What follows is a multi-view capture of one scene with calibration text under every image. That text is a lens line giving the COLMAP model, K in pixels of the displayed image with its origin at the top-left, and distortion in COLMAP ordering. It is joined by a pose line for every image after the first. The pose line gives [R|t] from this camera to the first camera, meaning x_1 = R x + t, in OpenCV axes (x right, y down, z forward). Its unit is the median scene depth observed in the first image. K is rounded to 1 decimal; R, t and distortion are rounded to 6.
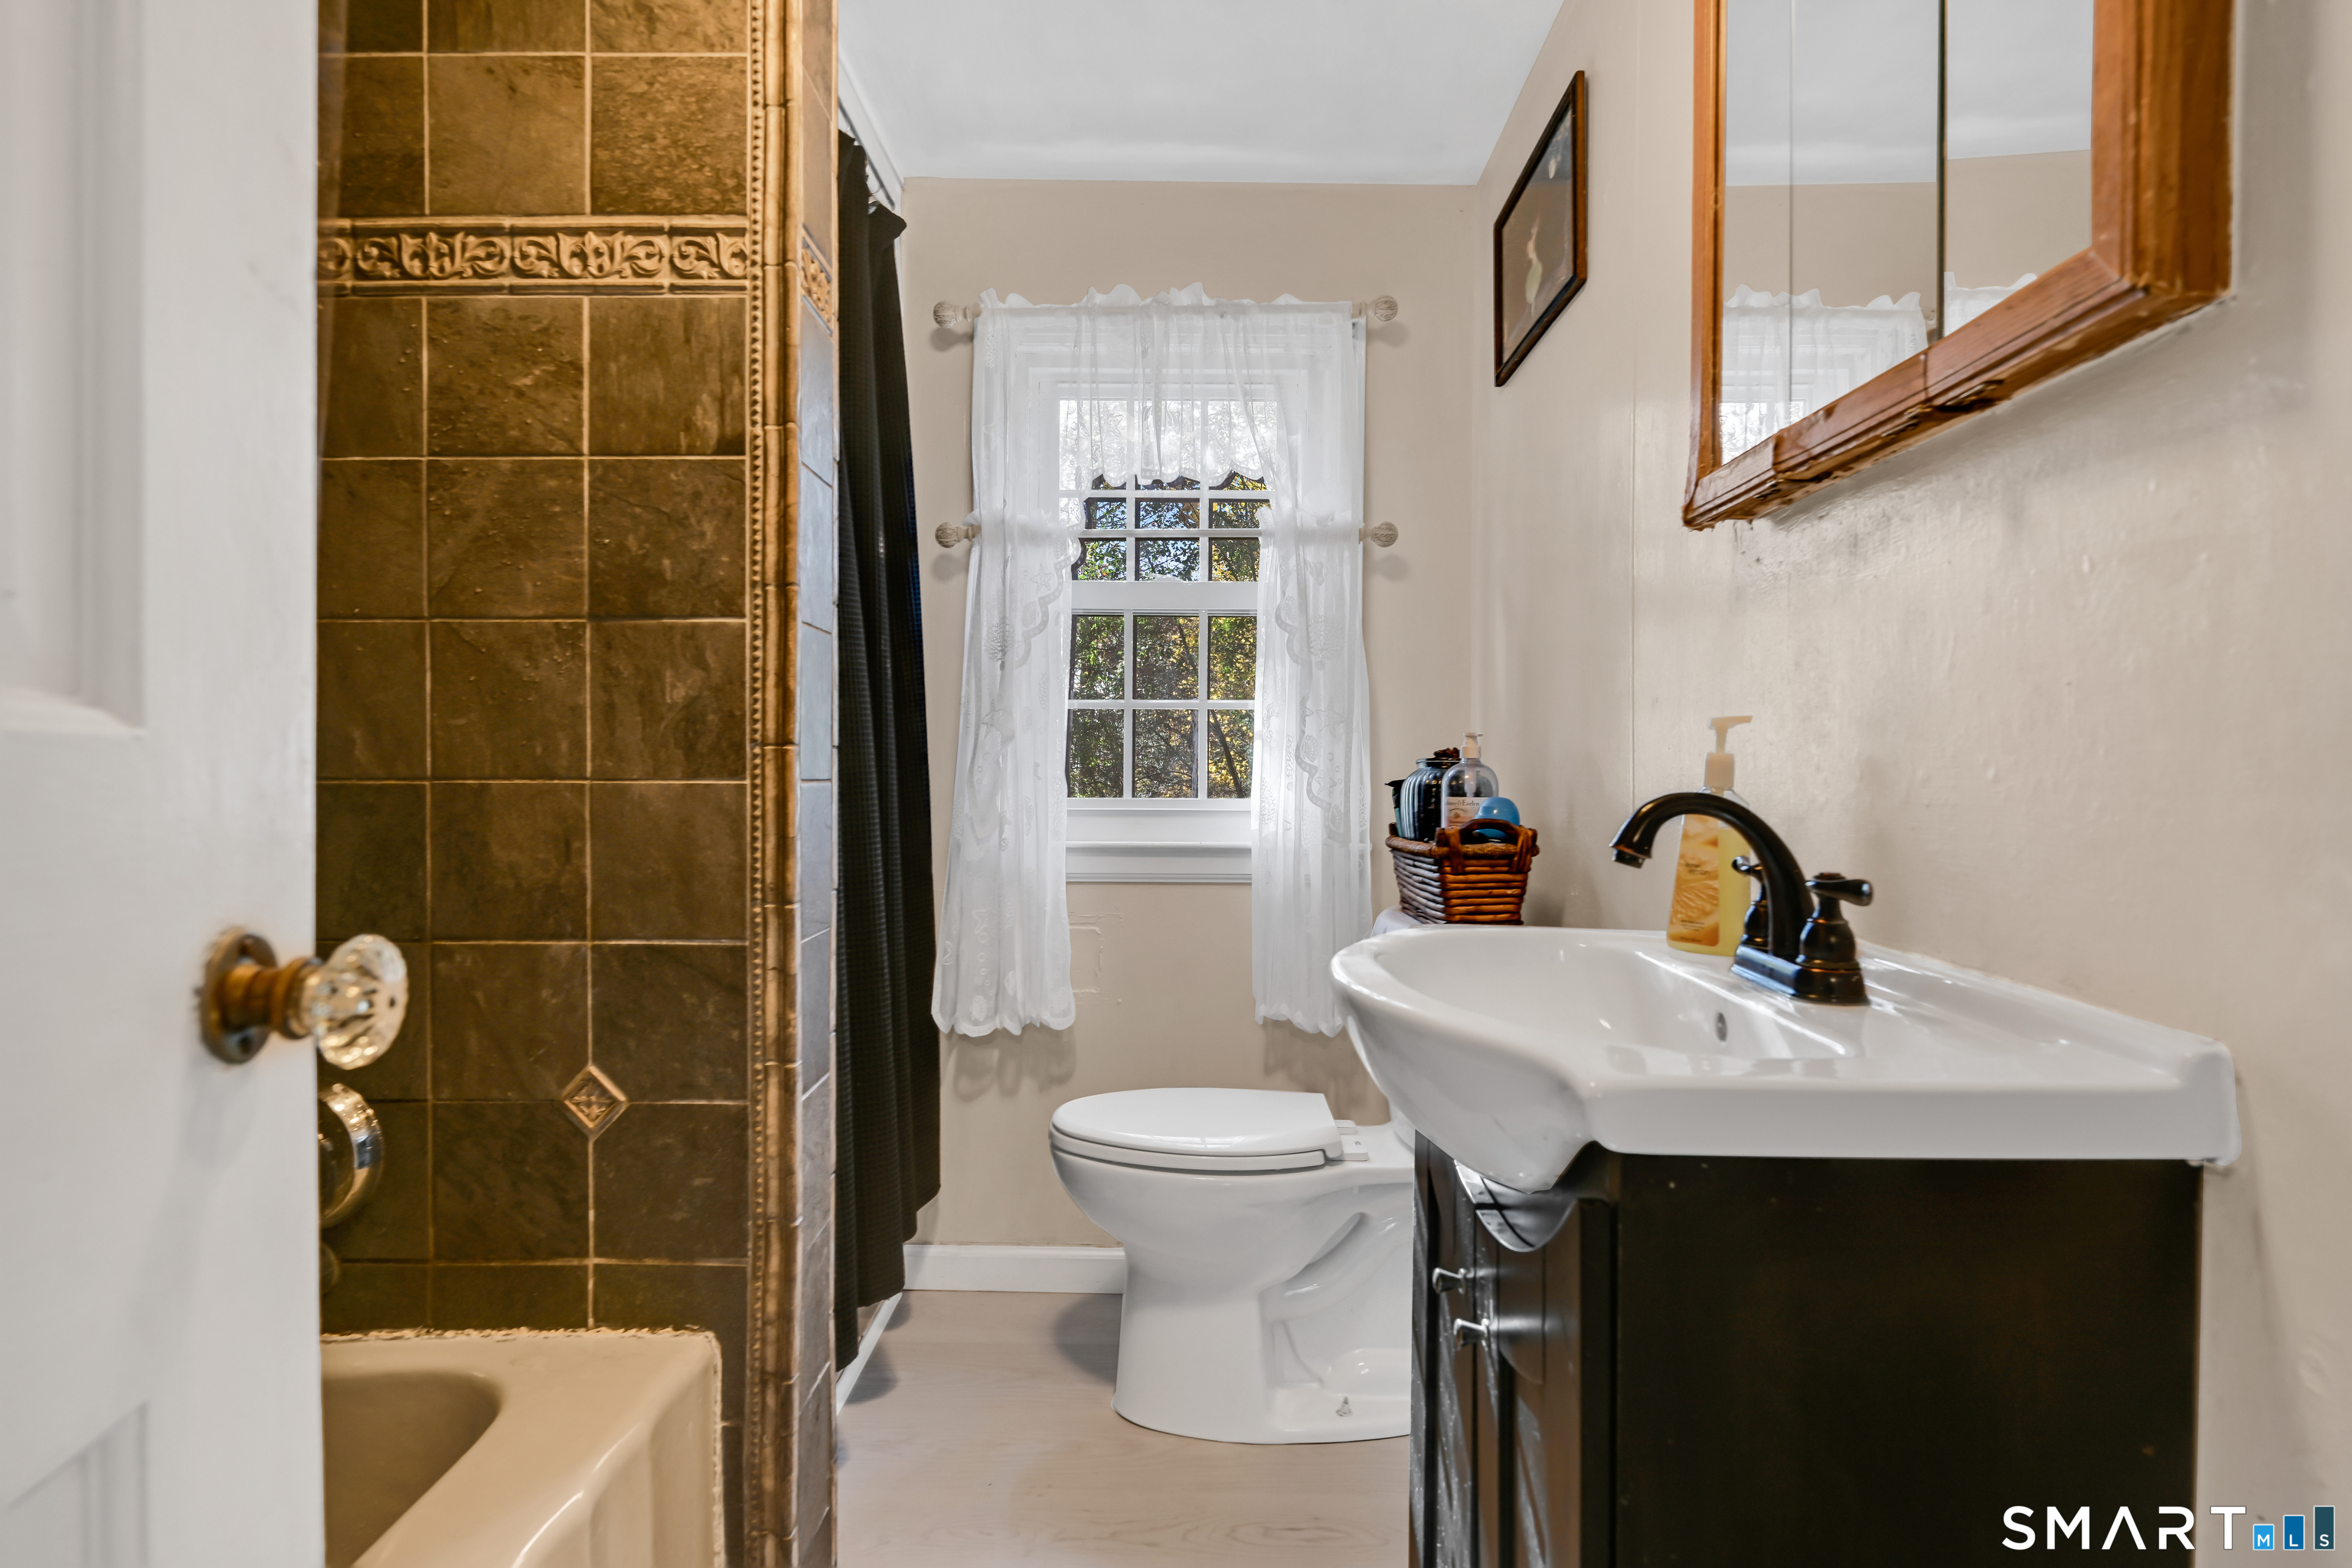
lens RADIAL K [[1290.7, 0, 1175.6], [0, 1290.7, 785.6], [0, 0, 1]] dist [0.003201, 0.000031]
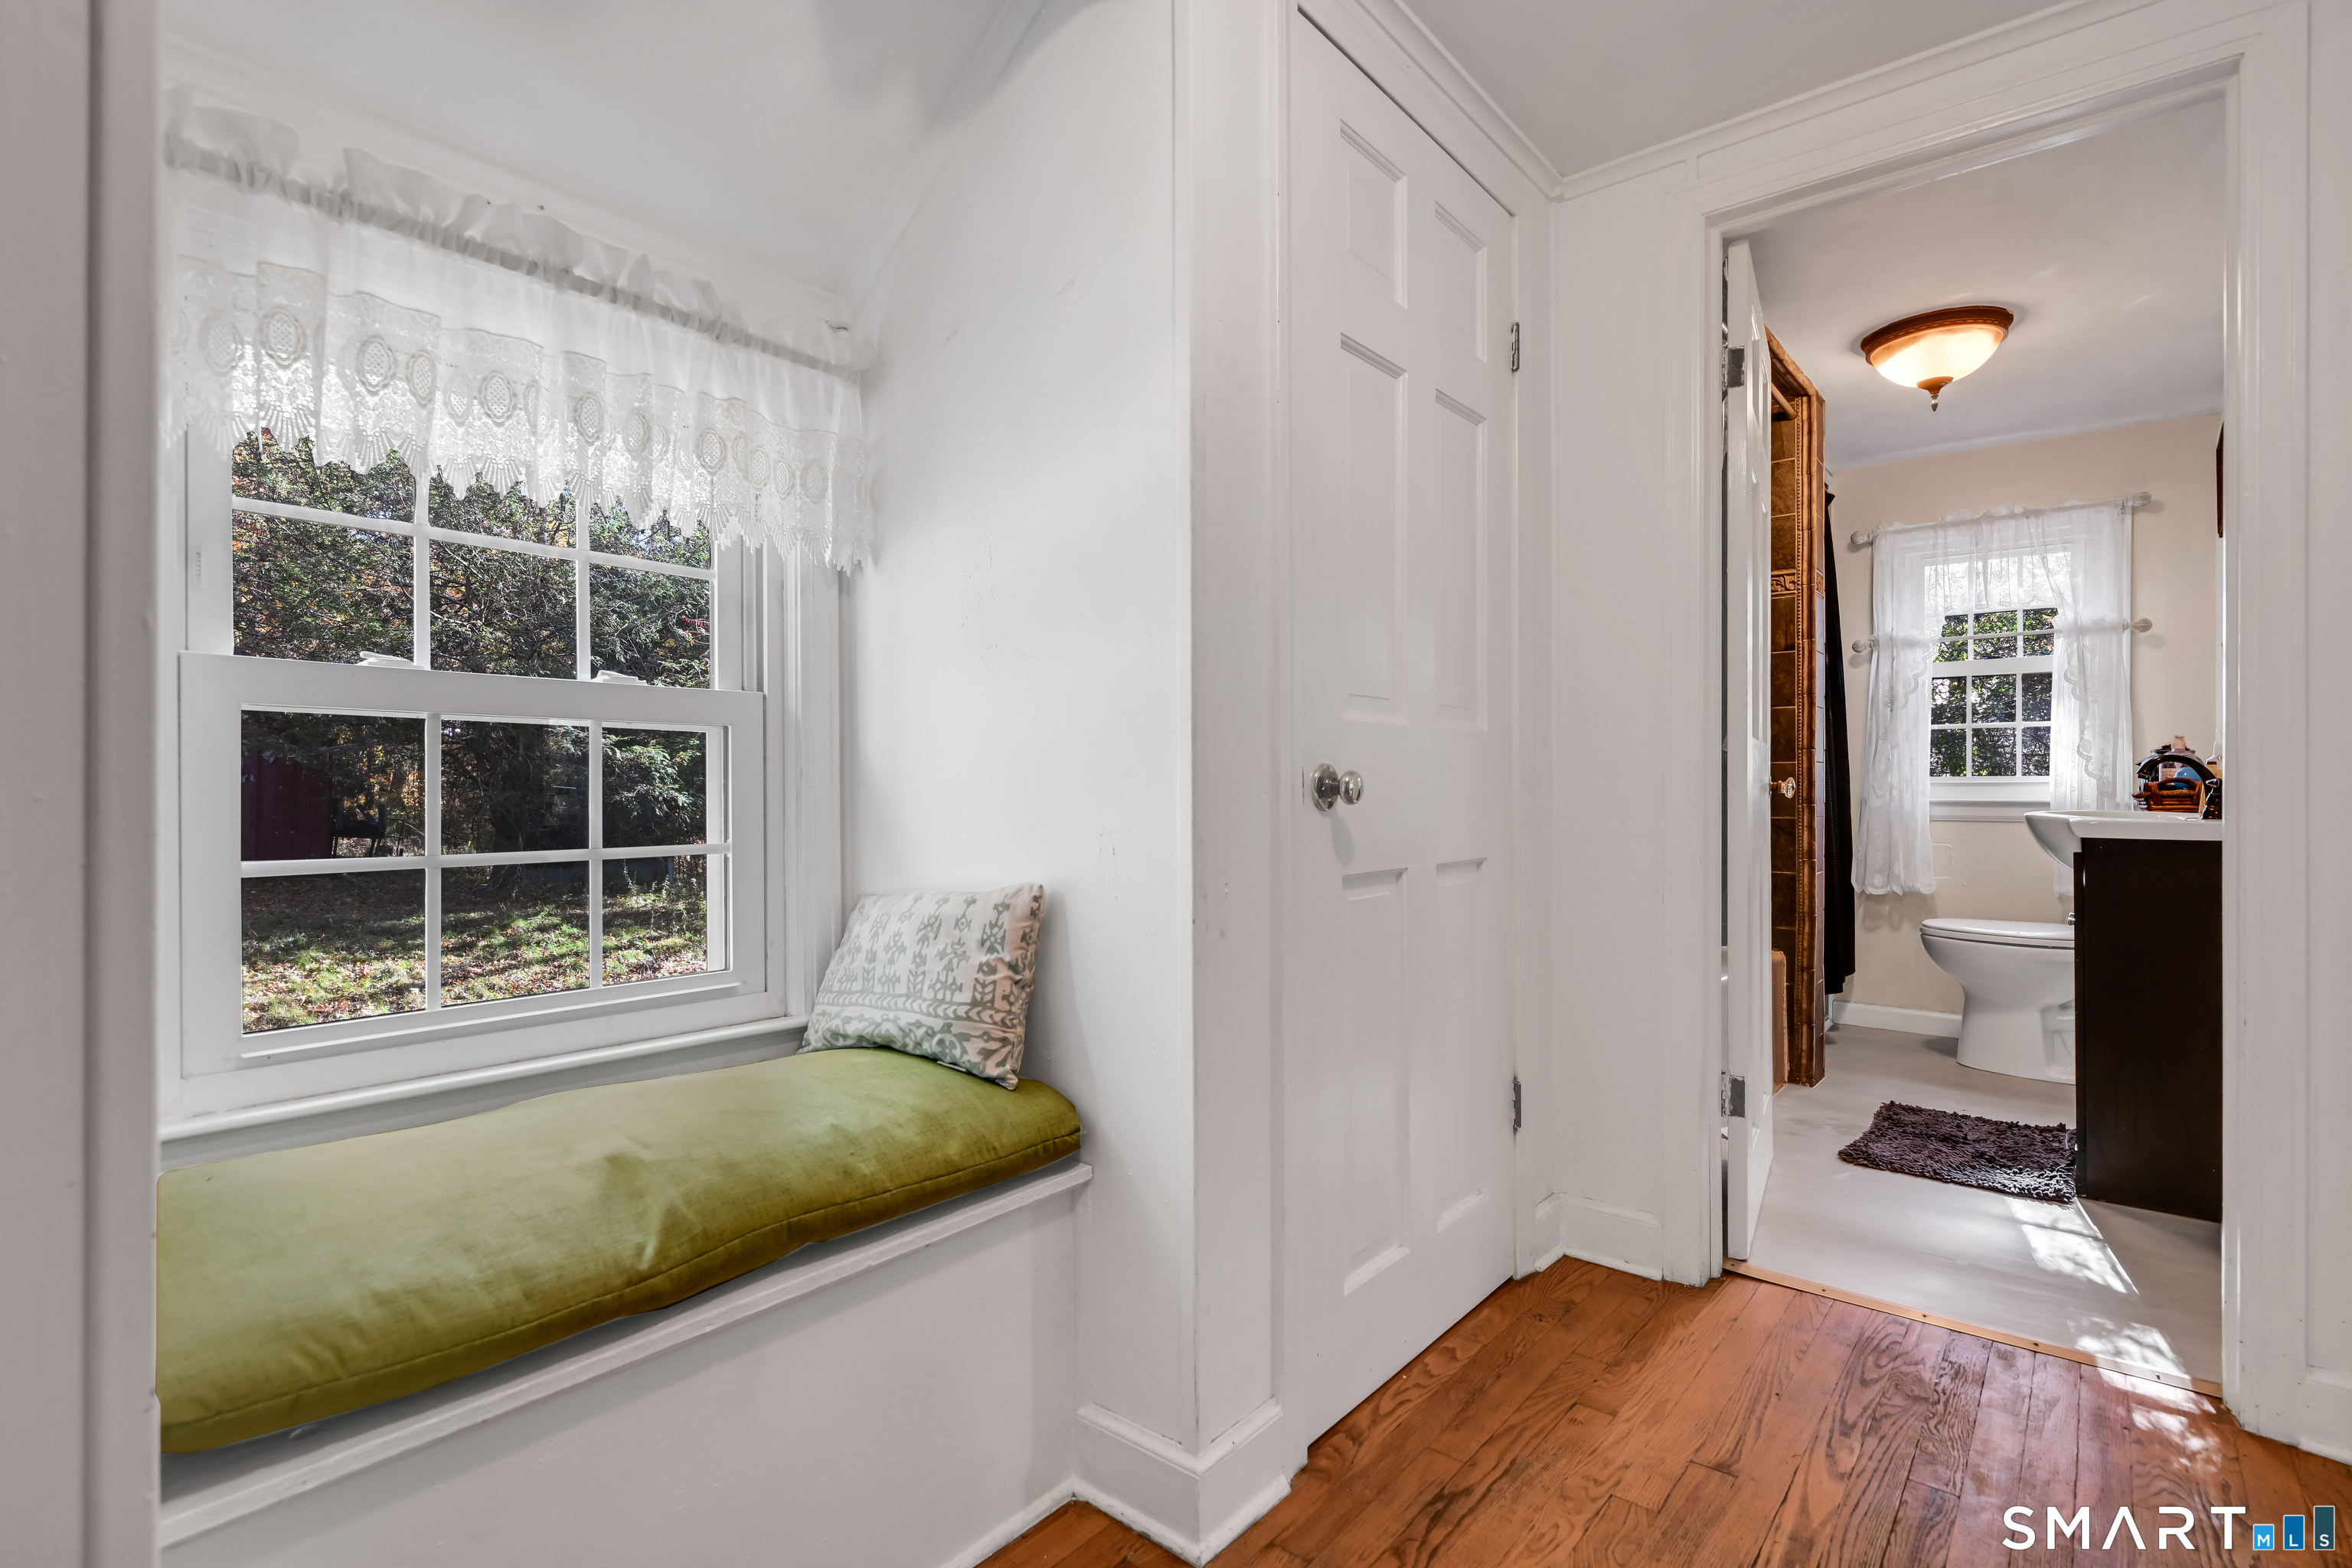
lens RADIAL K [[1140.4, 0, 1157.5], [0, 1140.4, 790.9], [0, 0, 1]] dist [-0.008699, 0.001095]
pose [[0.772932, -0.003981, -0.634477, 0.103514], [-0.000429, 0.999977, -0.006798, 0.045769], [0.634489, 0.005527, 0.772912, -1.079459]]
